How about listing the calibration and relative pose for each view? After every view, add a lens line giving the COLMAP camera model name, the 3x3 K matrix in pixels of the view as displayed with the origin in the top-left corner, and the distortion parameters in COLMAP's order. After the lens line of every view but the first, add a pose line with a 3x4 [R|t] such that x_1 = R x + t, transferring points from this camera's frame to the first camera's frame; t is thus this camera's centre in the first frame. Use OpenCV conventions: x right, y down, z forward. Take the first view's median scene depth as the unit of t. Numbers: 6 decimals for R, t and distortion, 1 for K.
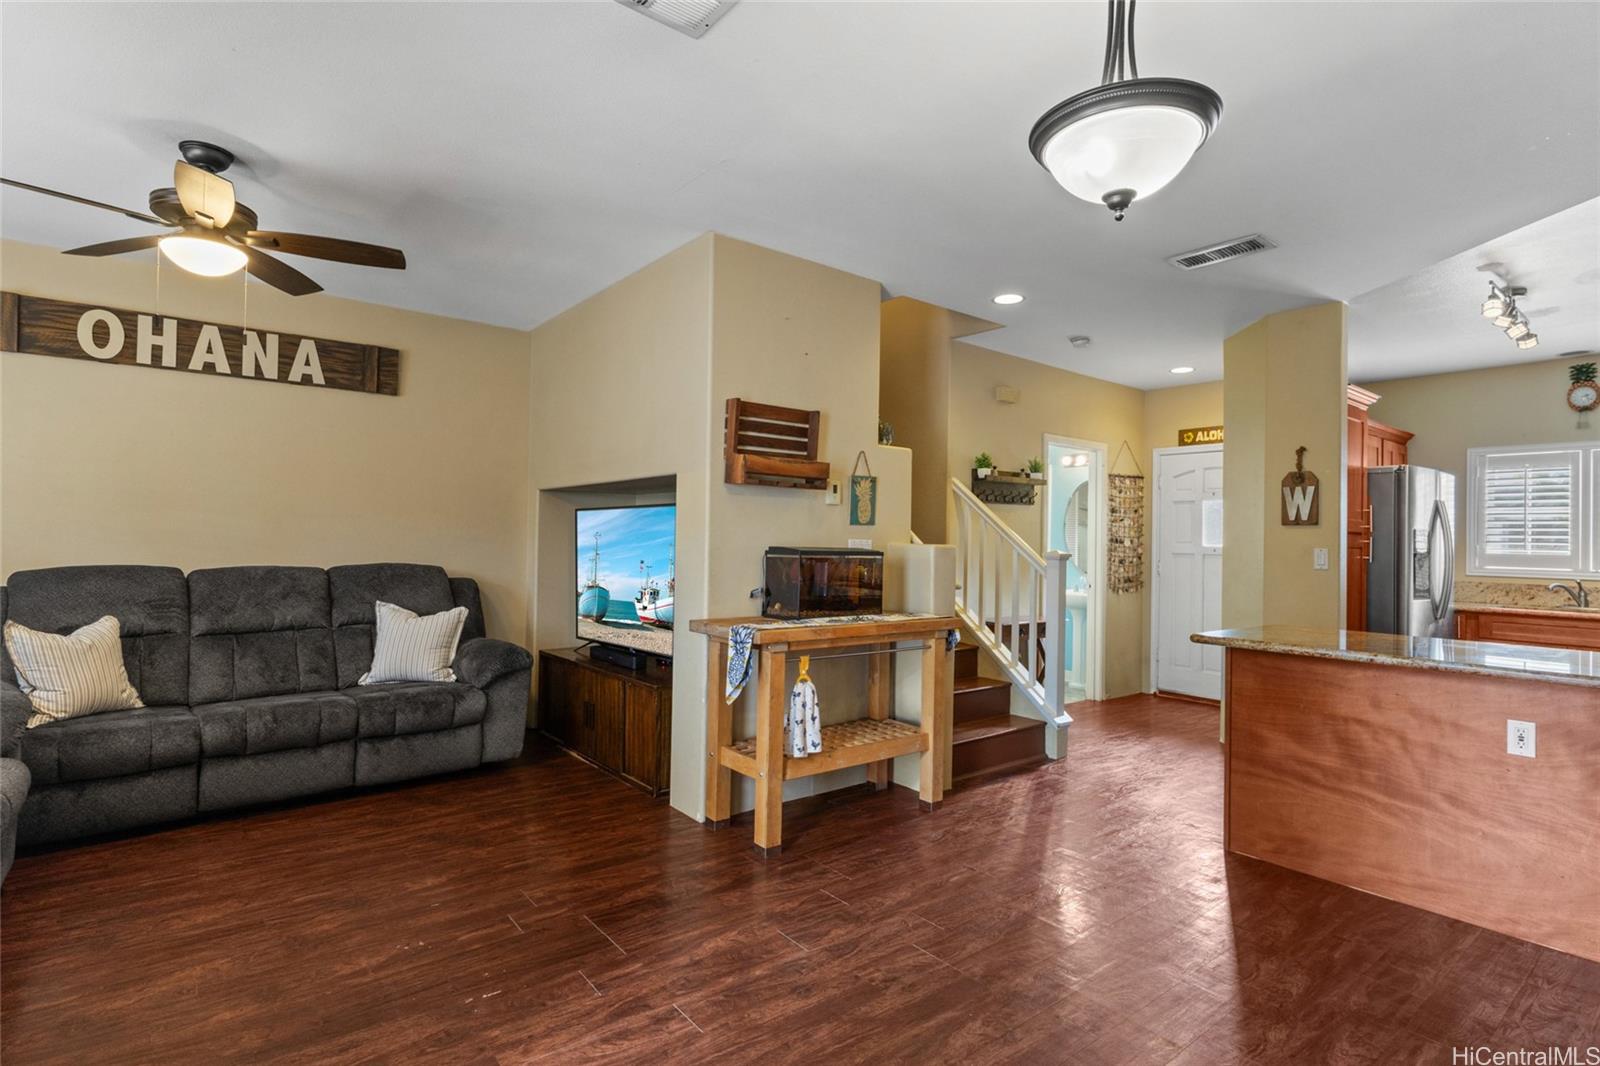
lens RADIAL K [[795.9, 0, 772.9], [0, 795.9, 517.1], [0, 0, 1]] dist [-0.000459, 0.000152]
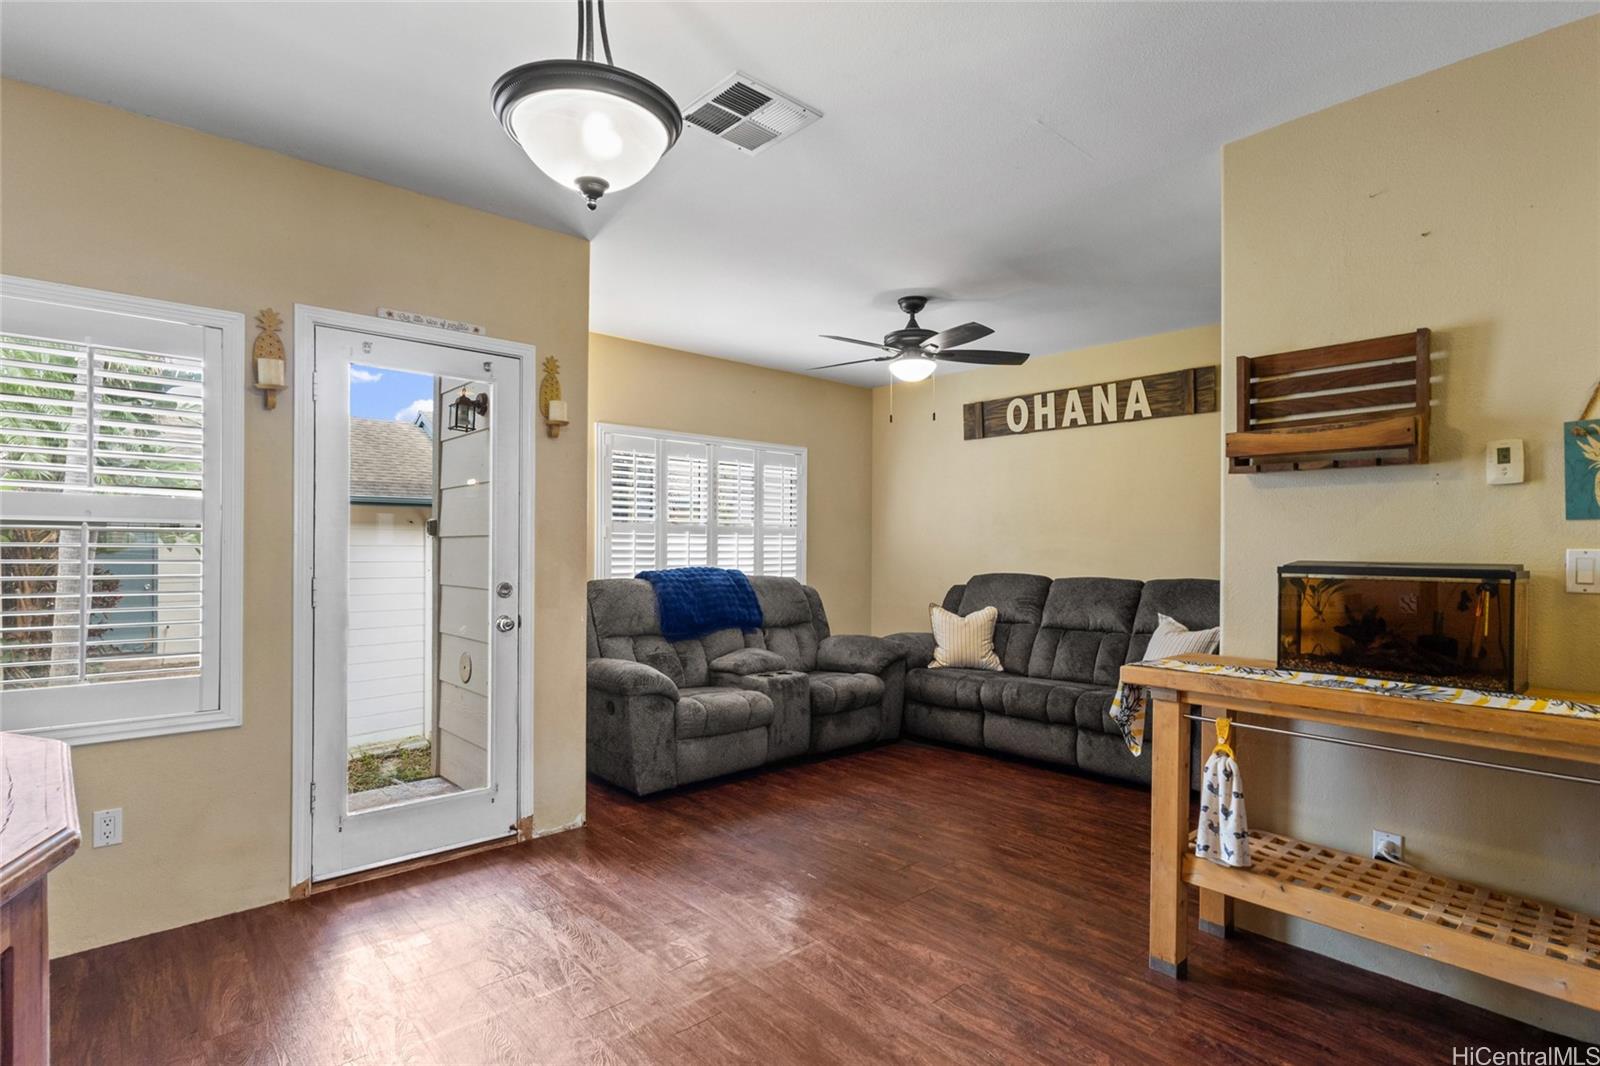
lens RADIAL K [[802.3, 0, 800.0], [0, 802.3, 533.0], [0, 0, 1]] dist [-0.000450, -0.000135]
pose [[0.074948, -0.033264, -0.996632, 0.644394], [0.023060, 0.999234, -0.031617, 0.025702], [0.996921, -0.020613, 0.075658, 0.534416]]
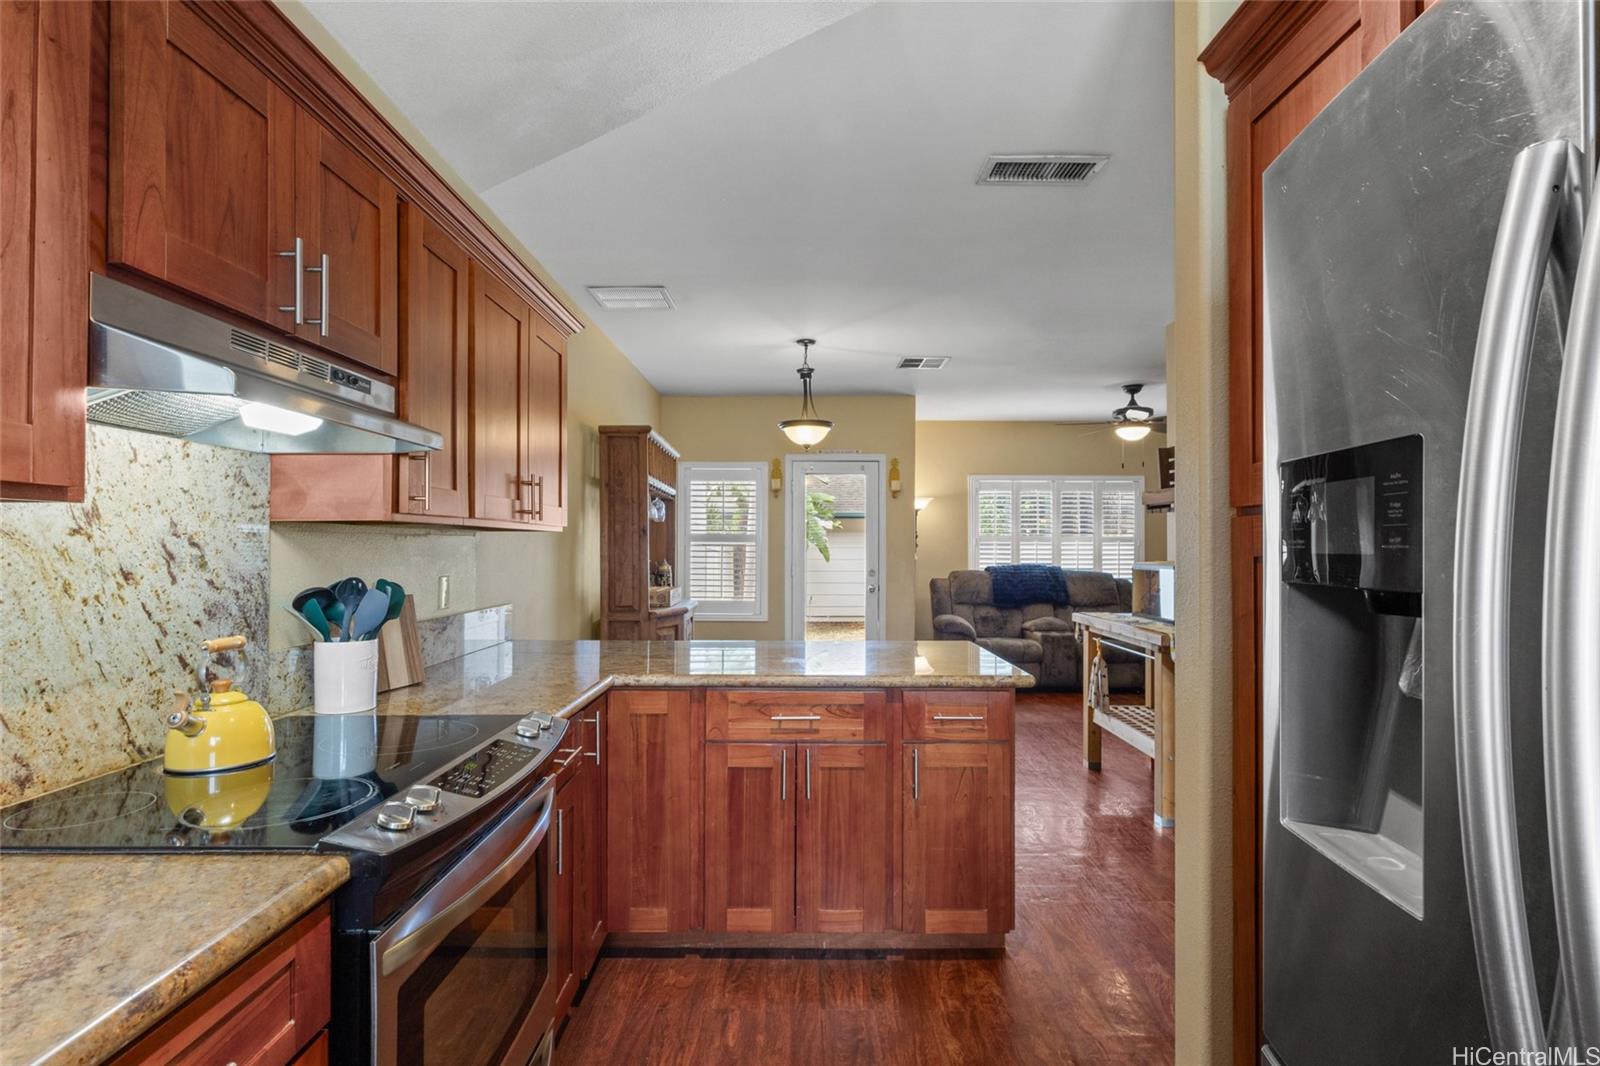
lens RADIAL K [[802.3, 0, 800.0], [0, 802.3, 533.0], [0, 0, 1]] dist [-0.000450, -0.000135]
pose [[-0.604690, -0.027461, -0.795987, 1.370994], [0.009098, 0.999102, -0.041380, 0.037000], [0.796409, -0.032264, -0.603897, 1.321917]]
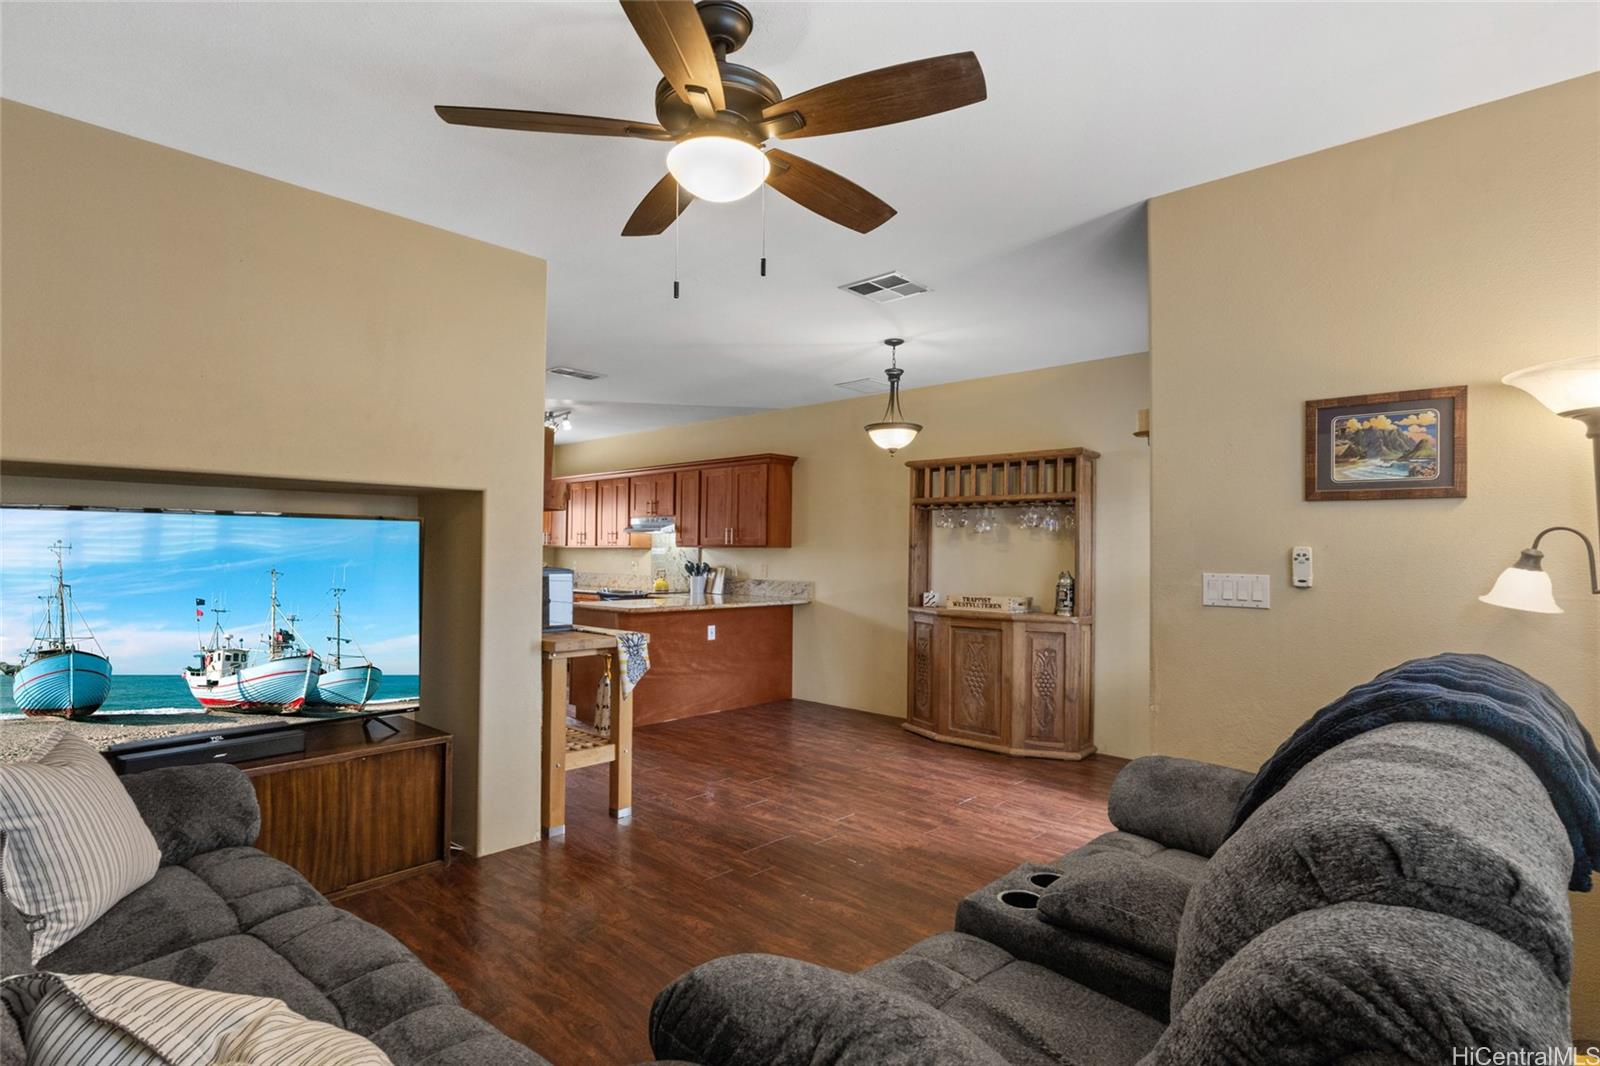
lens RADIAL K [[792.7, 0, 792.8], [0, 792.7, 554.7], [0, 0, 1]] dist [-0.000885, 0.000125]
pose [[-0.147669, -0.023044, 0.988768, -1.115733], [-0.036161, 0.999186, 0.017887, -0.012106], [-0.988375, -0.033114, -0.148382, 0.822232]]
